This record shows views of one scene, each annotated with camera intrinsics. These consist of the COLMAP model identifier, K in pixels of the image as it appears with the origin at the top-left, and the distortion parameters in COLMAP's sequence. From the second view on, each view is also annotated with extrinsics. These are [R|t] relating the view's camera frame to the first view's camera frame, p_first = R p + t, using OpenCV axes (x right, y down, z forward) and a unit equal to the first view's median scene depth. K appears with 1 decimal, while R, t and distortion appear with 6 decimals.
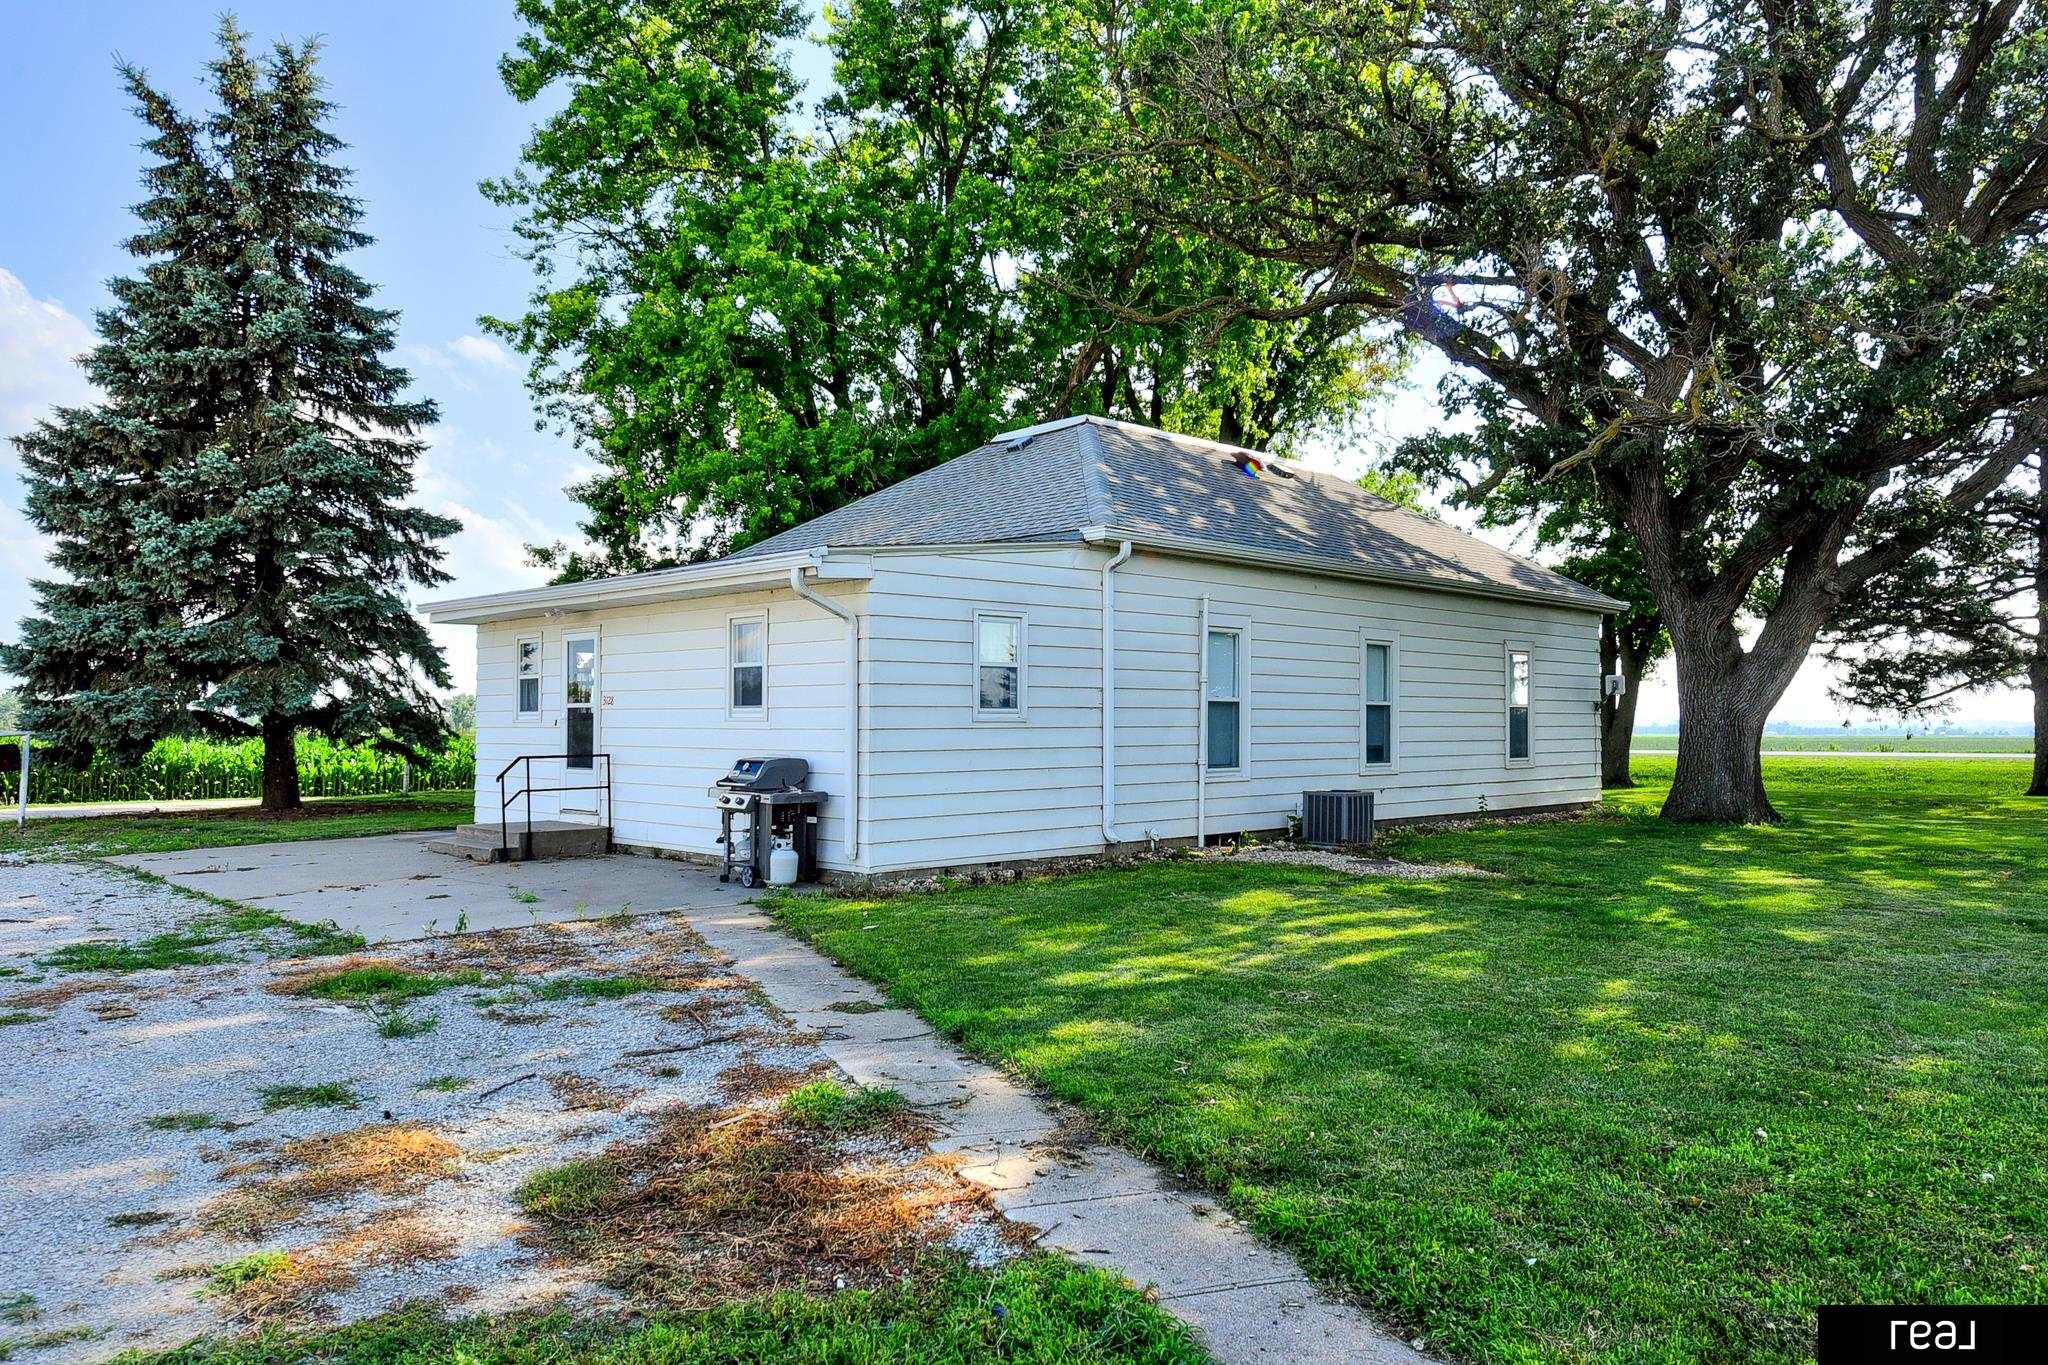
lens RADIAL K [[1398.5, 0, 1025.6], [0, 1398.5, 685.6], [0, 0, 1]] dist [-0.015627, -0.002480]
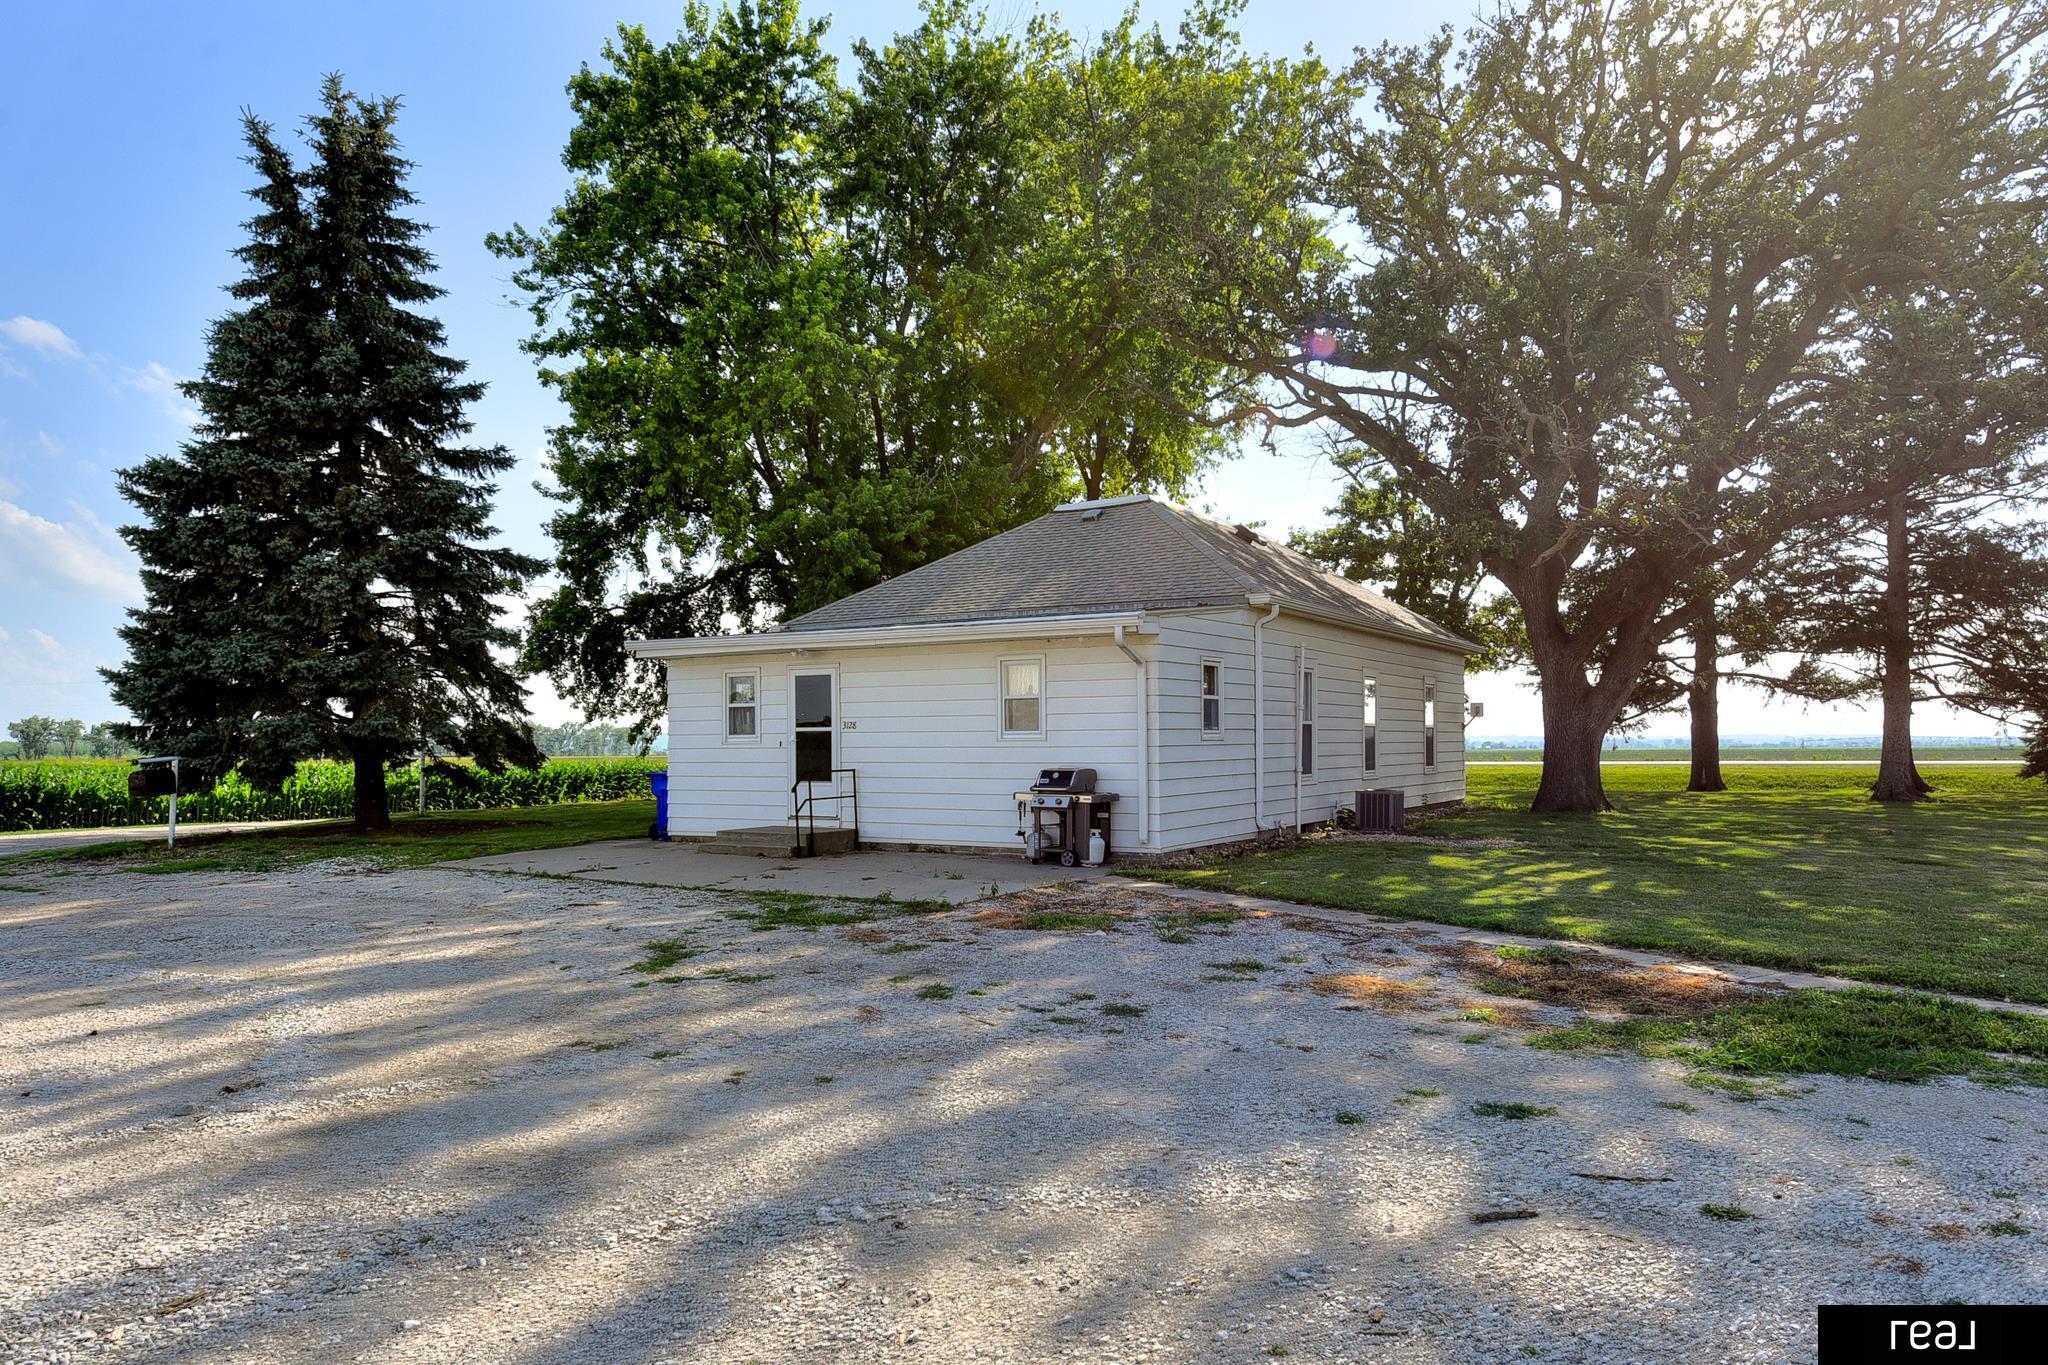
lens RADIAL K [[1398.5, 0, 988.5], [0, 1398.5, 737.3], [0, 0, 1]] dist [-0.015627, -0.002480]
pose [[0.967035, -0.005994, 0.254574, -0.370533], [0.000309, 0.999750, 0.022366, -0.004614], [-0.254645, -0.021550, 0.966795, -0.157602]]
